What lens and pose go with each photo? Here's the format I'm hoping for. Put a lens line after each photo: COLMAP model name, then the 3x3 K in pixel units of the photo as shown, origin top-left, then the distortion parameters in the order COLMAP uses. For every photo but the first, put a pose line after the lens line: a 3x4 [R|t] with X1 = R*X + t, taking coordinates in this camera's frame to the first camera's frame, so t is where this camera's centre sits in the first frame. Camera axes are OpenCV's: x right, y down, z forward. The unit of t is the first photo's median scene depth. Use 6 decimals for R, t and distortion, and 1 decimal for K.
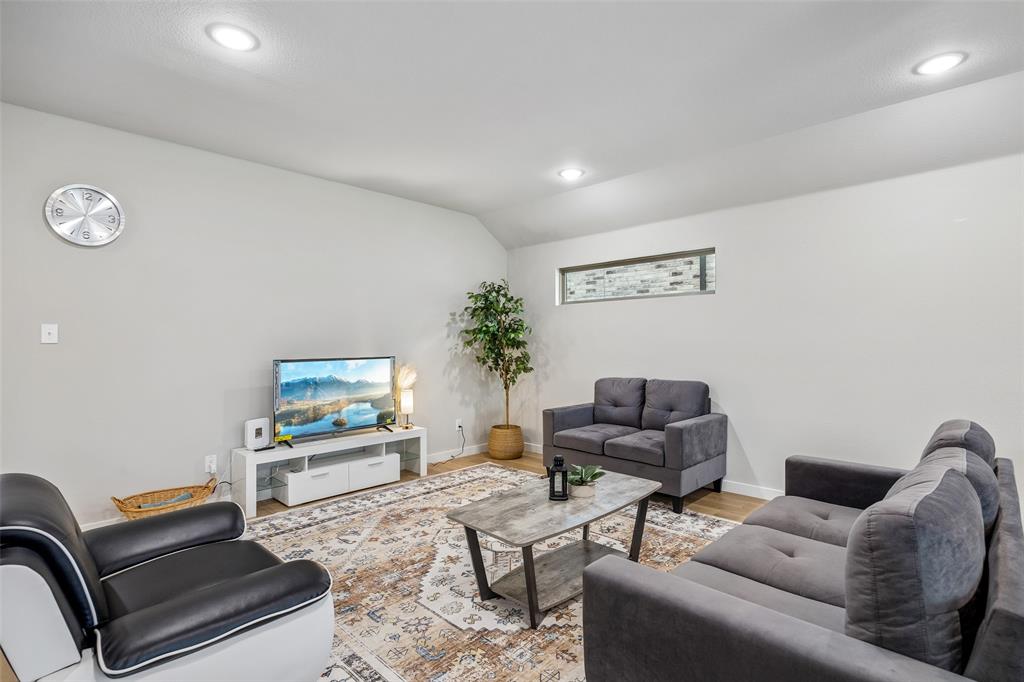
lens RADIAL K [[491.0, 0, 512.0], [0, 491.0, 341.0], [0, 0, 1]] dist [-0.016443, 0.000049]
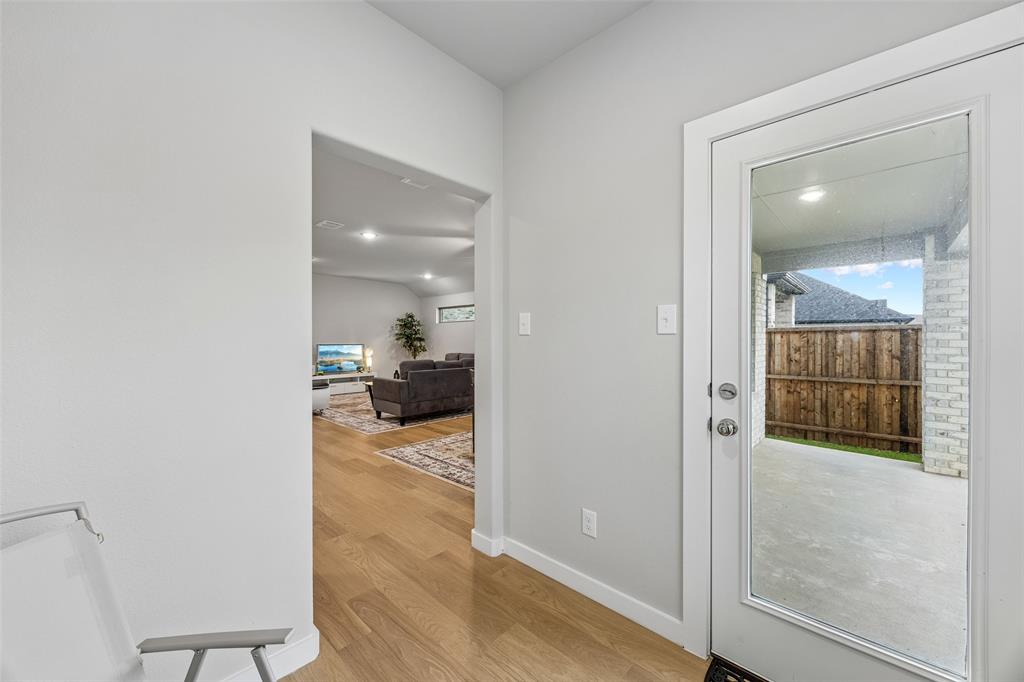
lens RADIAL K [[393.9, 0, 515.2], [0, 393.9, 343.6], [0, 0, 1]] dist [0.000189, -0.000013]
pose [[0.999752, 0.002629, 0.022093, 0.559597], [-0.002738, 0.999984, 0.004922, 0.019631], [-0.022079, -0.004981, 0.999744, -1.186053]]
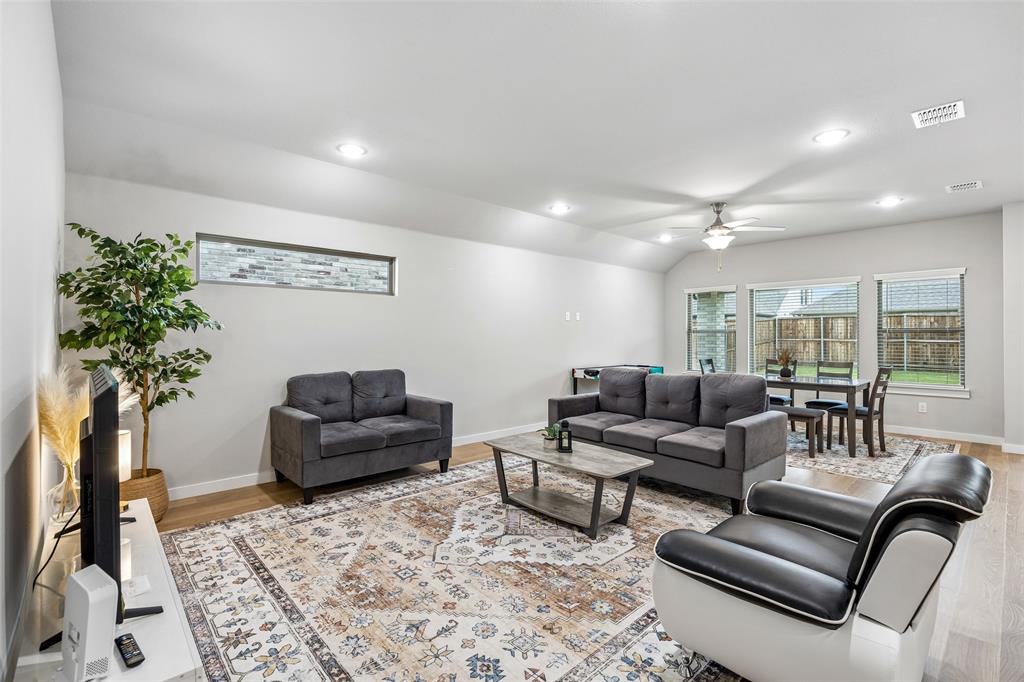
lens RADIAL K [[467.7, 0, 514.6], [0, 467.7, 333.9], [0, 0, 1]] dist [-0.016964, 0.000127]
pose [[0.054443, 0.008518, 0.998481, -0.726723], [-0.001408, 0.999963, -0.008454, 0.006671], [-0.998516, -0.000946, 0.054453, 0.649894]]
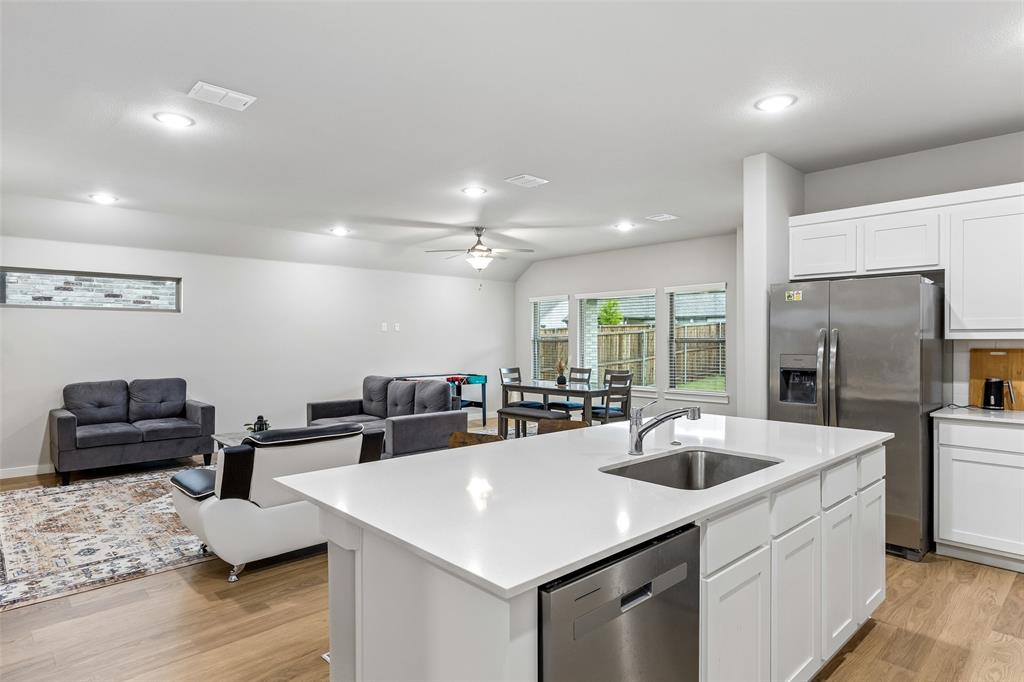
lens RADIAL K [[583.9, 0, 512.0], [0, 583.9, 341.0], [0, 0, 1]] dist [0.000397, 0.000064]
pose [[0.046781, 0.002376, 0.998902, -1.166265], [0.001276, 0.999996, -0.002439, -0.012910], [-0.998904, 0.001388, 0.046777, 0.010547]]
